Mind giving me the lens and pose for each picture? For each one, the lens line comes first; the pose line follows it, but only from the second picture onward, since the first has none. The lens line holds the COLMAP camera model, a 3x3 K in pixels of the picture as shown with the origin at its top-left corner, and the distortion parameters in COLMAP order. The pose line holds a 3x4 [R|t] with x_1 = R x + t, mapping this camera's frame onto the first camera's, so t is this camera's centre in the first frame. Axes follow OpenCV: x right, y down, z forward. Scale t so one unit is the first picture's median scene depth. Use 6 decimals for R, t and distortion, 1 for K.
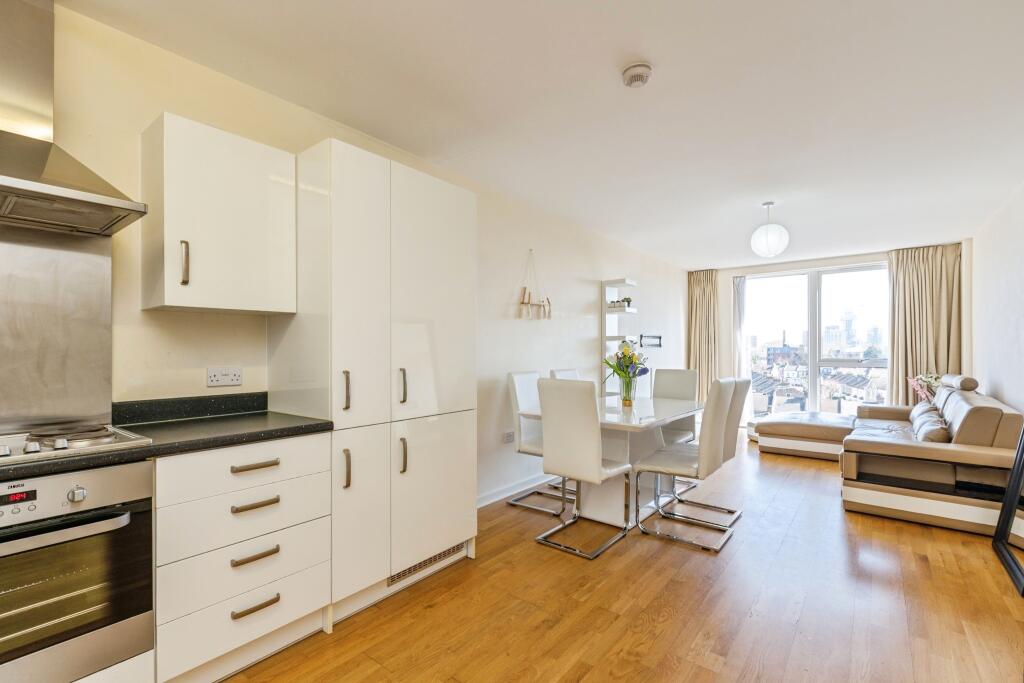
lens RADIAL K [[453.4, 0, 511.3], [0, 453.4, 355.2], [0, 0, 1]] dist [-0.000591, 0.000040]
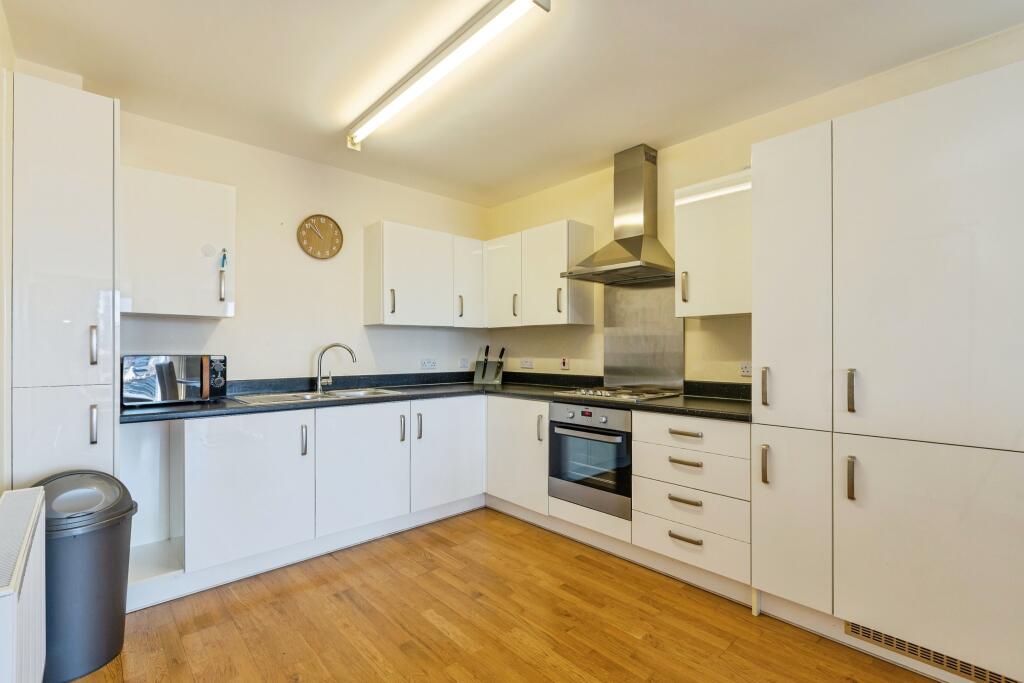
lens RADIAL K [[474.0, 0, 512.0], [0, 474.0, 341.5], [0, 0, 1]] dist [-0.000058, -0.000133]
pose [[-0.159087, -0.012294, -0.987188, 0.886223], [-0.004333, 0.999922, -0.011755, -0.009536], [0.987255, 0.002407, -0.159128, 0.693838]]
